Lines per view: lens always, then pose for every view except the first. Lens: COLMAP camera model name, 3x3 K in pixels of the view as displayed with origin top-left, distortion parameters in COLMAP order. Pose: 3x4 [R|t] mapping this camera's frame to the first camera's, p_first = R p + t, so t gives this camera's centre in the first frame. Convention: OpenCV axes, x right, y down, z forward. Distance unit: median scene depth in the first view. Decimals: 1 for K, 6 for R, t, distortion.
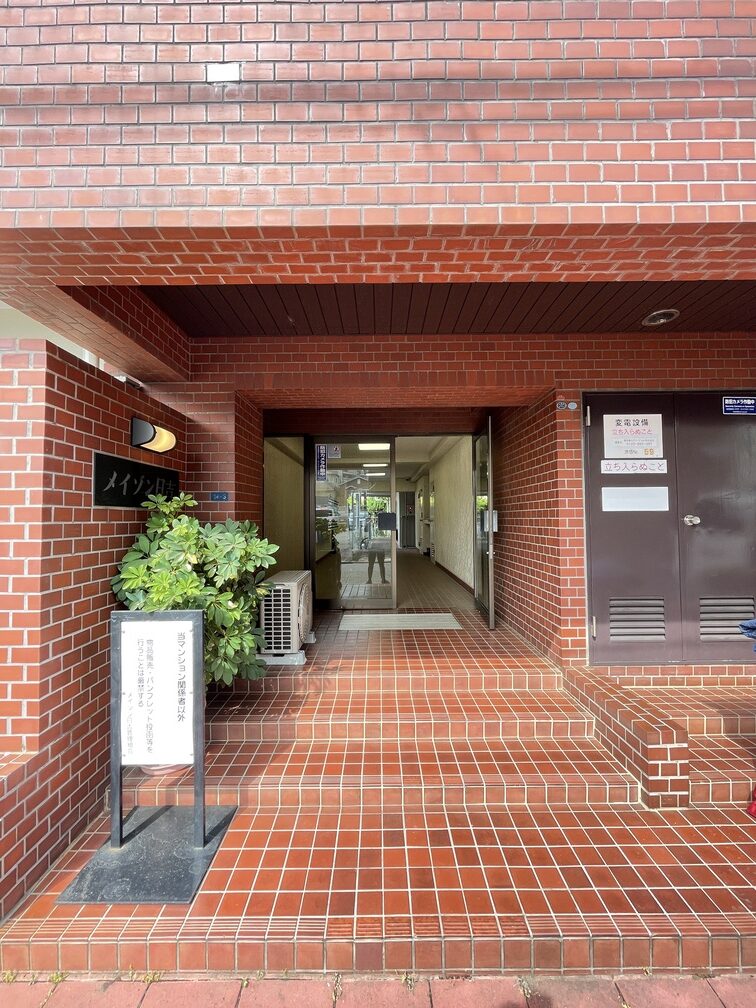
lens RADIAL K [[408.4, 0, 378.2], [0, 408.4, 506.0], [0, 0, 1]] dist [-0.003060, 0.000340]
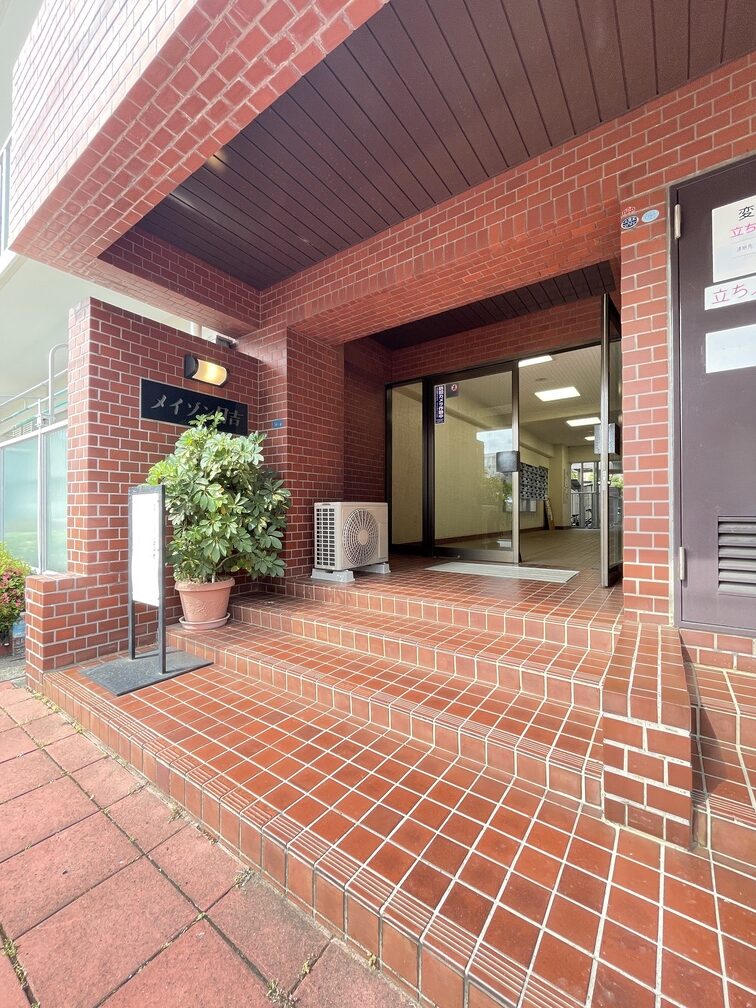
lens RADIAL K [[408.4, 0, 377.5], [0, 408.4, 505.9], [0, 0, 1]] dist [-0.003060, 0.000340]
pose [[0.812593, 0.001676, -0.582829, 0.647394], [0.011175, 0.999767, 0.018456, 0.241702], [0.582724, -0.021511, 0.812385, 0.297739]]
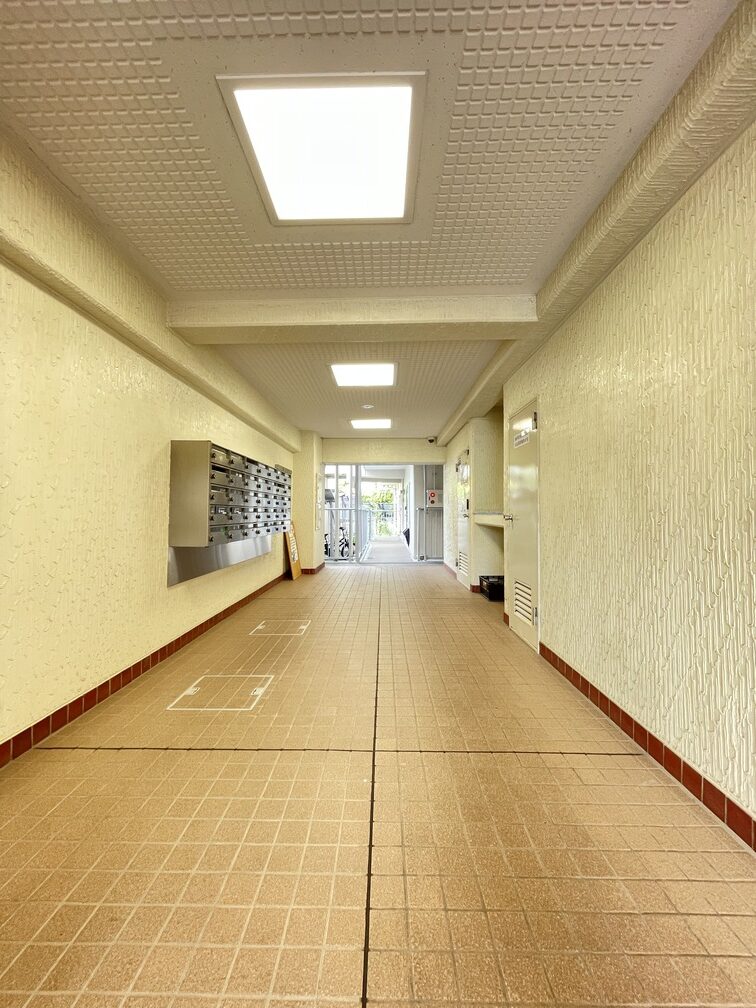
lens RADIAL K [[408.4, 0, 383.0], [0, 408.4, 506.6], [0, 0, 1]] dist [-0.003060, 0.000340]
pose [[0.999956, 0.006390, -0.006903, 0.074102], [-0.006262, 0.999811, 0.018384, 0.089911], [0.007019, -0.018340, 0.999807, 2.822208]]
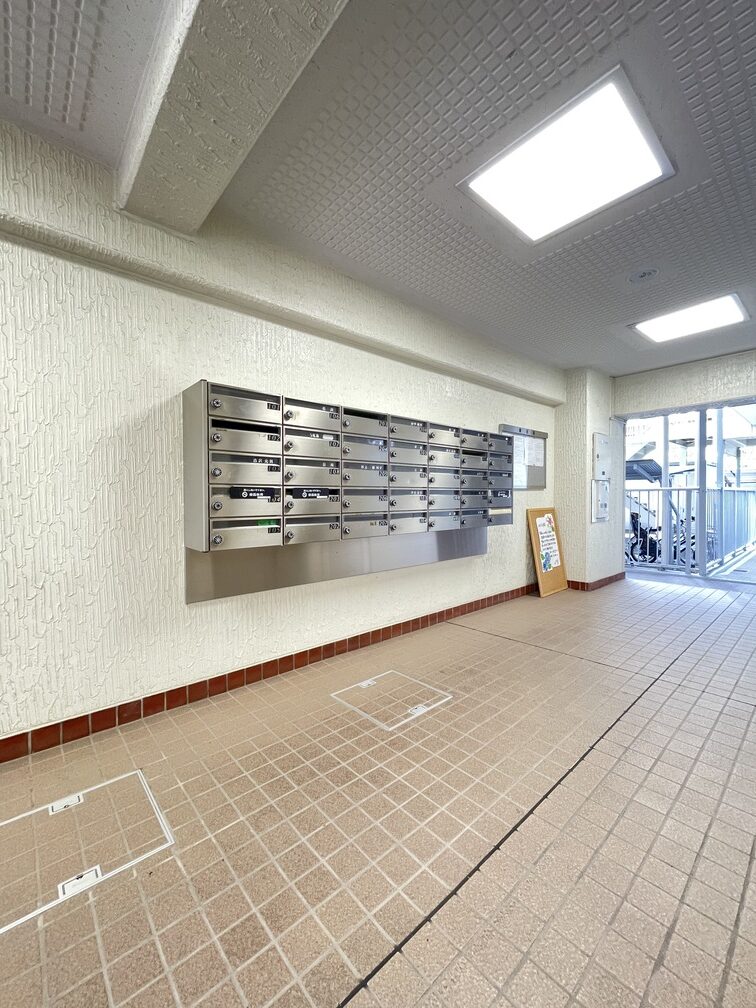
lens RADIAL K [[408.4, 0, 374.6], [0, 408.4, 506.1], [0, 0, 1]] dist [-0.003060, 0.000340]
pose [[0.660111, 0.011413, -0.751081, 0.337501], [0.031608, 0.998577, 0.042954, 0.129282], [0.750502, -0.052094, 0.658811, 3.825740]]
